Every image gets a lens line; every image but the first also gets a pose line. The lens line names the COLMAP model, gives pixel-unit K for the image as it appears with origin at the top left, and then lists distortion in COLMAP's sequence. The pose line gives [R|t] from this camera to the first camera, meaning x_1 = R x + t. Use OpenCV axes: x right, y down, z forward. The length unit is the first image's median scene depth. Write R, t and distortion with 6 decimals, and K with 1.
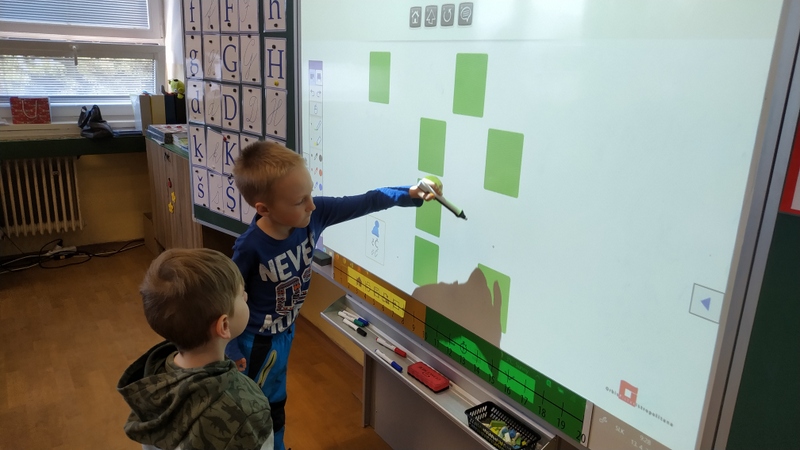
lens RADIAL K [[577.5, 0, 406.4], [0, 577.5, 223.7], [0, 0, 1]] dist [0.027979, -0.051406]
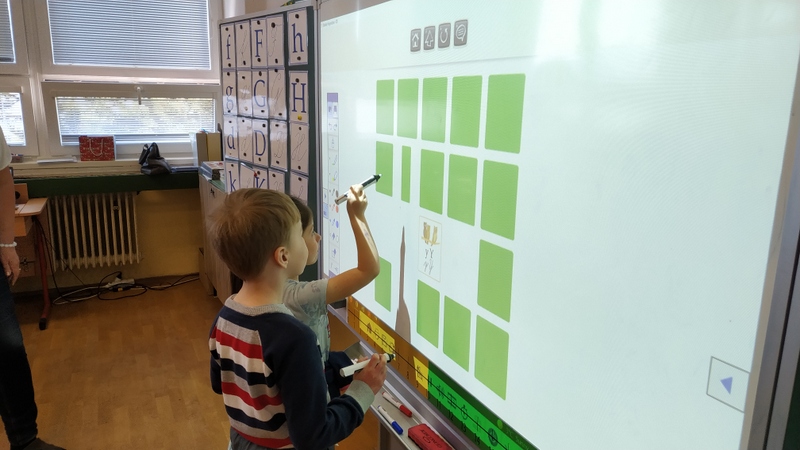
lens RADIAL K [[579.9, 0, 400.0], [0, 579.9, 225.0], [0, 0, 1]] dist [0.056550, -0.125521]
pose [[0.988508, 0.010713, -0.150788, 0.089795], [-0.019924, 0.998017, -0.059710, -0.007300], [0.149849, 0.062029, 0.986761, 0.073529]]
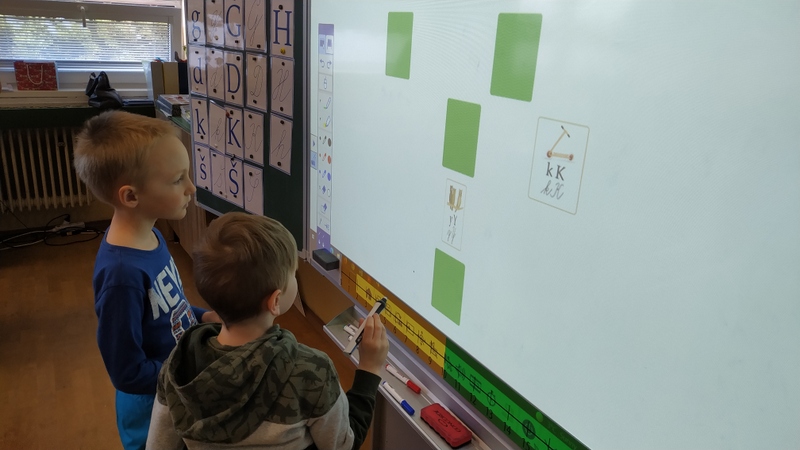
lens RADIAL K [[577.5, 0, 406.4], [0, 577.5, 223.7], [0, 0, 1]] dist [0.027979, -0.051406]
pose [[0.997625, 0.038061, -0.057414, 0.013816], [-0.035454, 0.998323, 0.045770, -0.035011], [0.059059, -0.043625, 0.997301, 0.152833]]
